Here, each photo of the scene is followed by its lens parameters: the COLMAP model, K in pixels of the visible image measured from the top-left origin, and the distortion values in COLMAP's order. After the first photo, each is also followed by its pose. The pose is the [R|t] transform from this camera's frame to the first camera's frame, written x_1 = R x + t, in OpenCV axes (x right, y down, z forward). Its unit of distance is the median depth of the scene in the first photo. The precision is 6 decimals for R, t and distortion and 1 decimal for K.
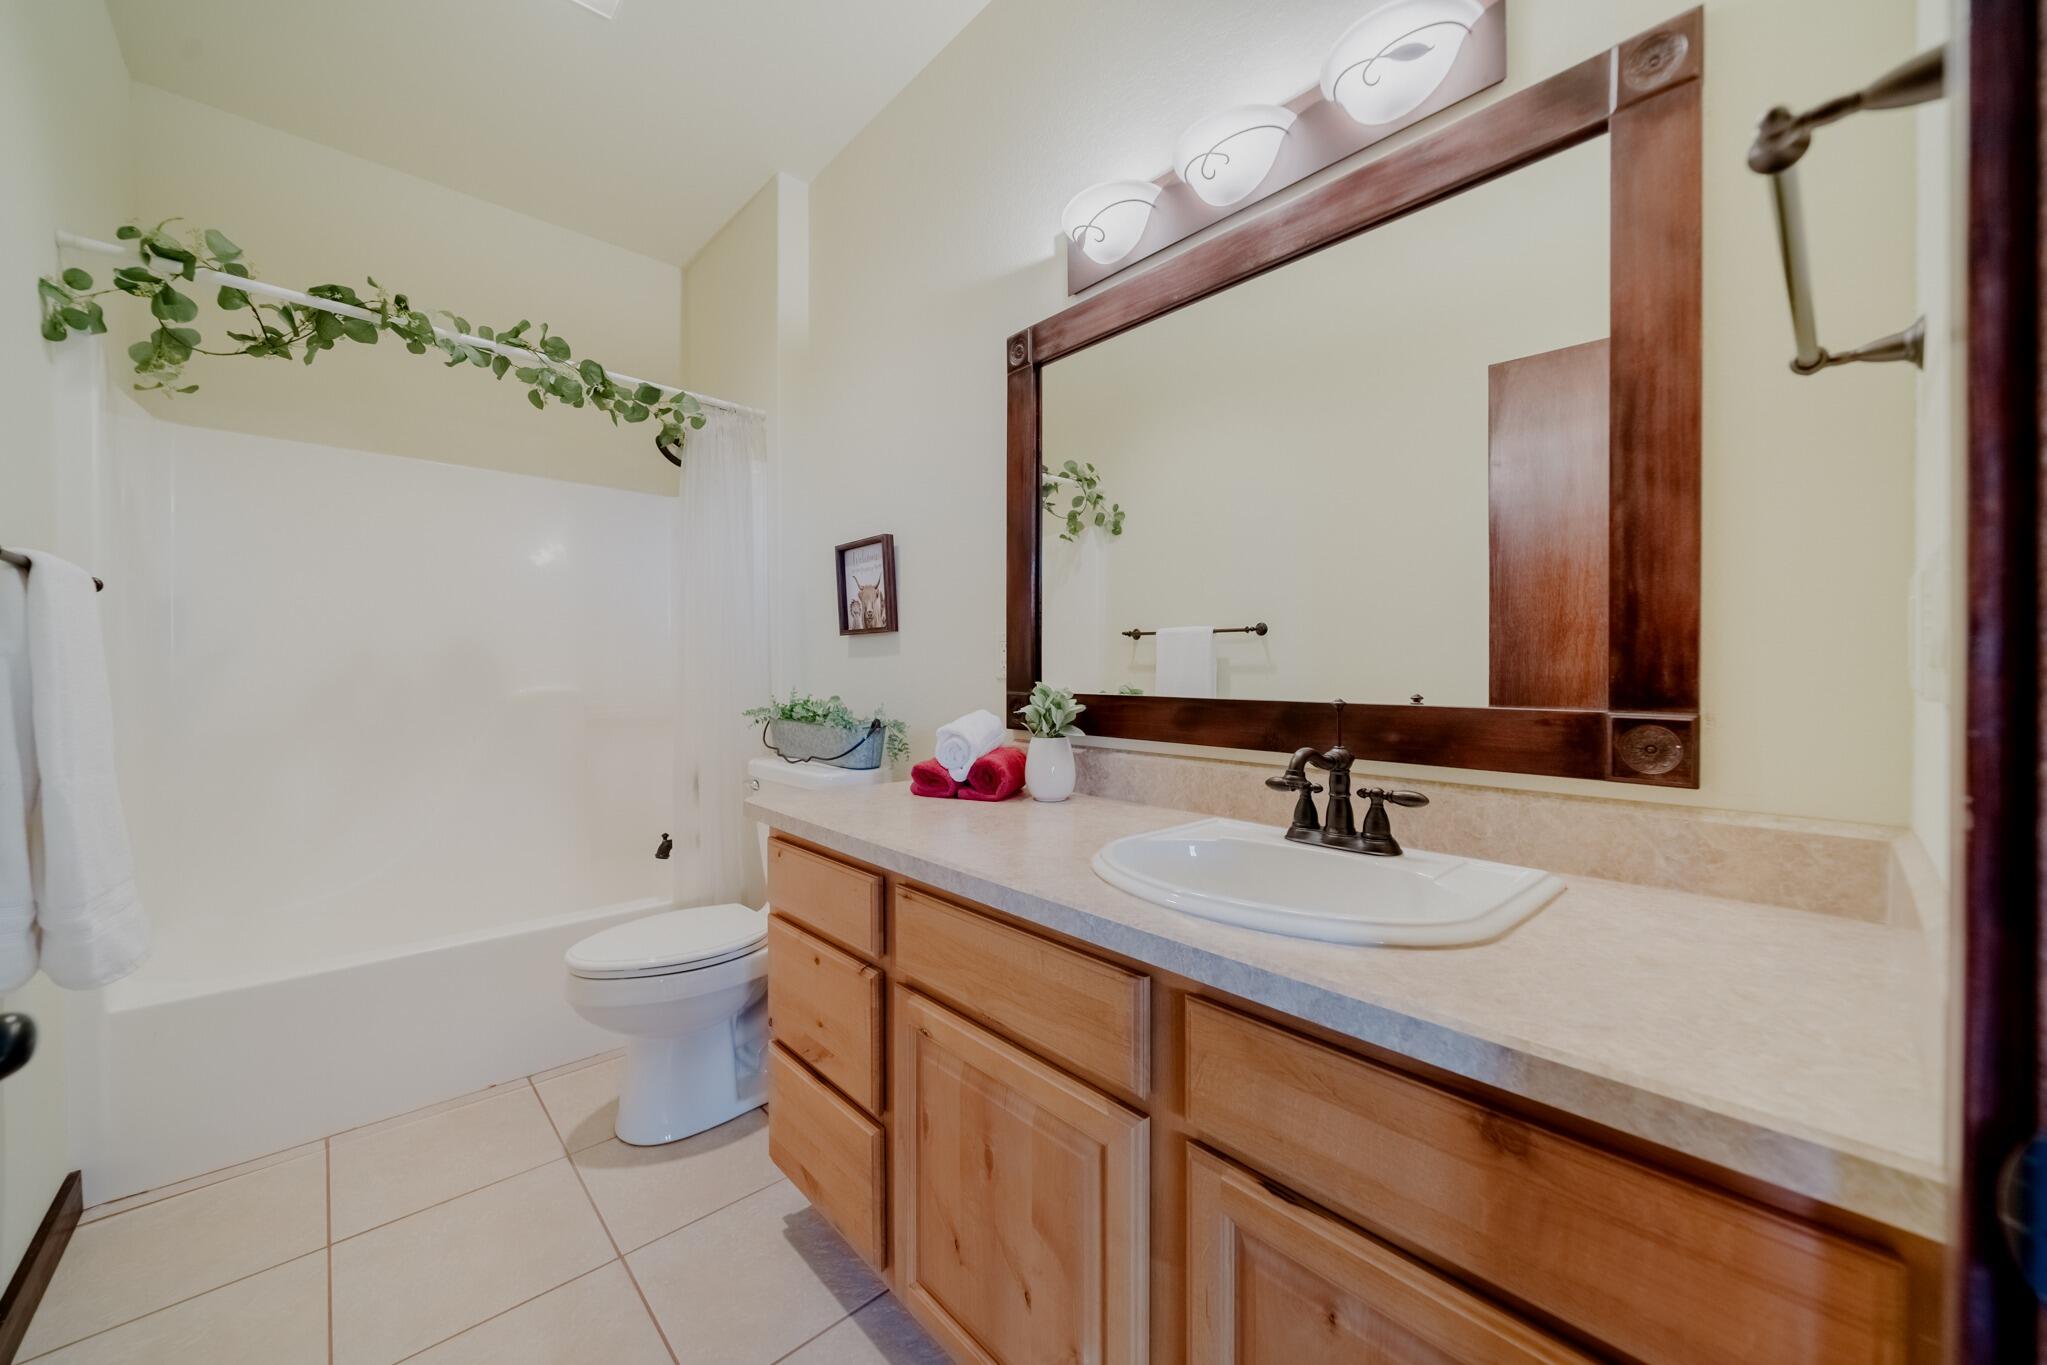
lens RADIAL K [[766.9, 0, 1011.1], [0, 766.9, 682.8], [0, 0, 1]] dist [-0.003097, -0.000584]
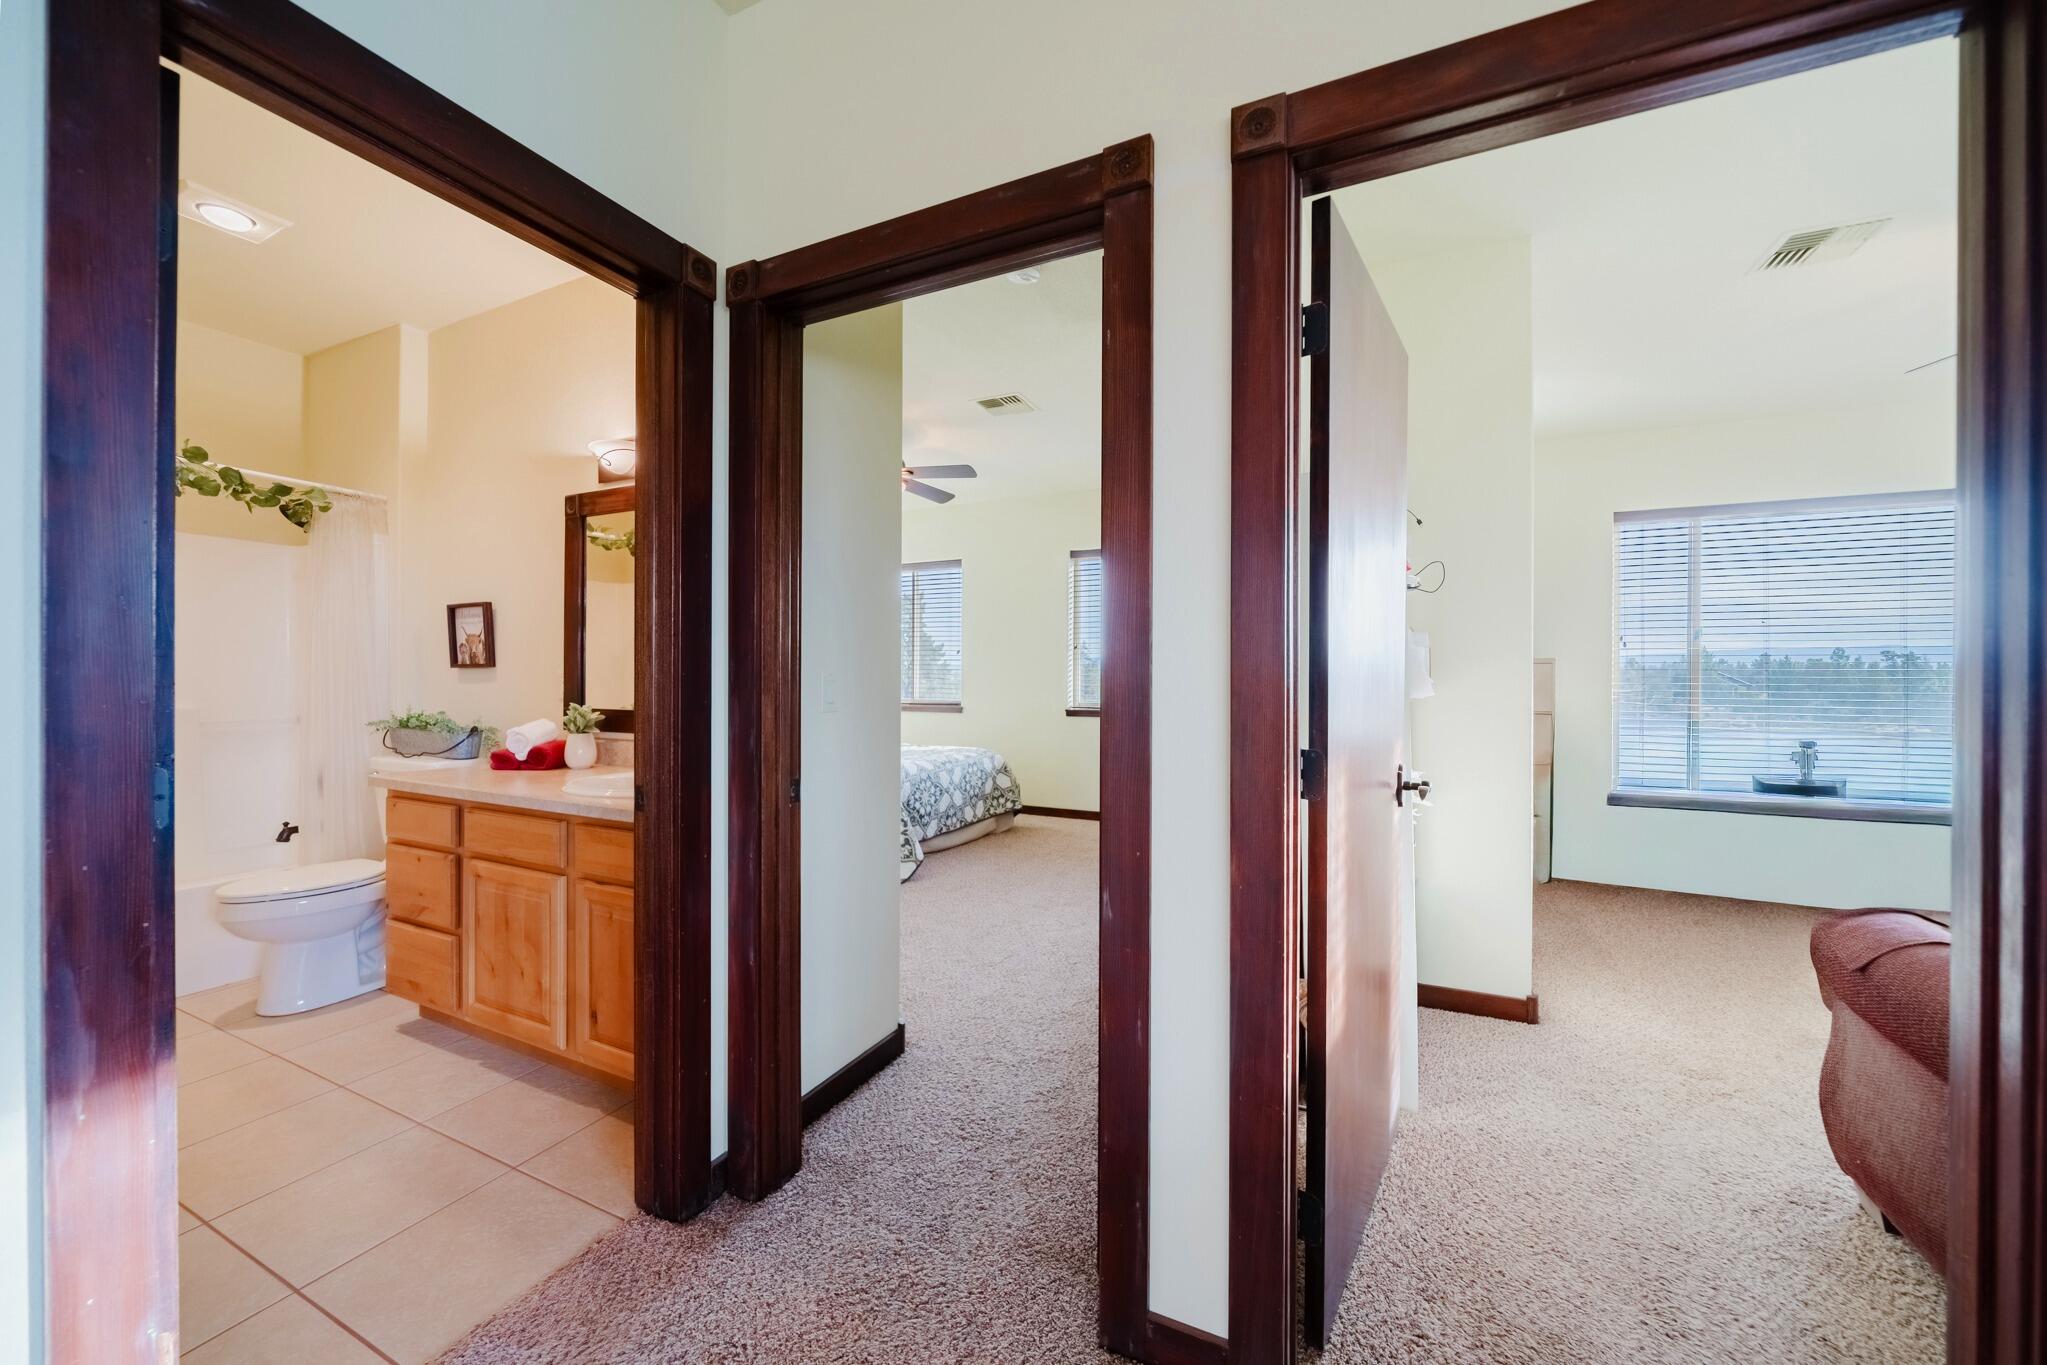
lens RADIAL K [[766.9, 0, 1017.6], [0, 766.9, 676.9], [0, 0, 1]] dist [-0.003097, -0.000584]
pose [[0.928713, 0.002574, 0.370791, 0.260690], [0.002903, 0.999895, -0.014212, -0.025286], [-0.370789, 0.014276, 0.928607, -0.809642]]
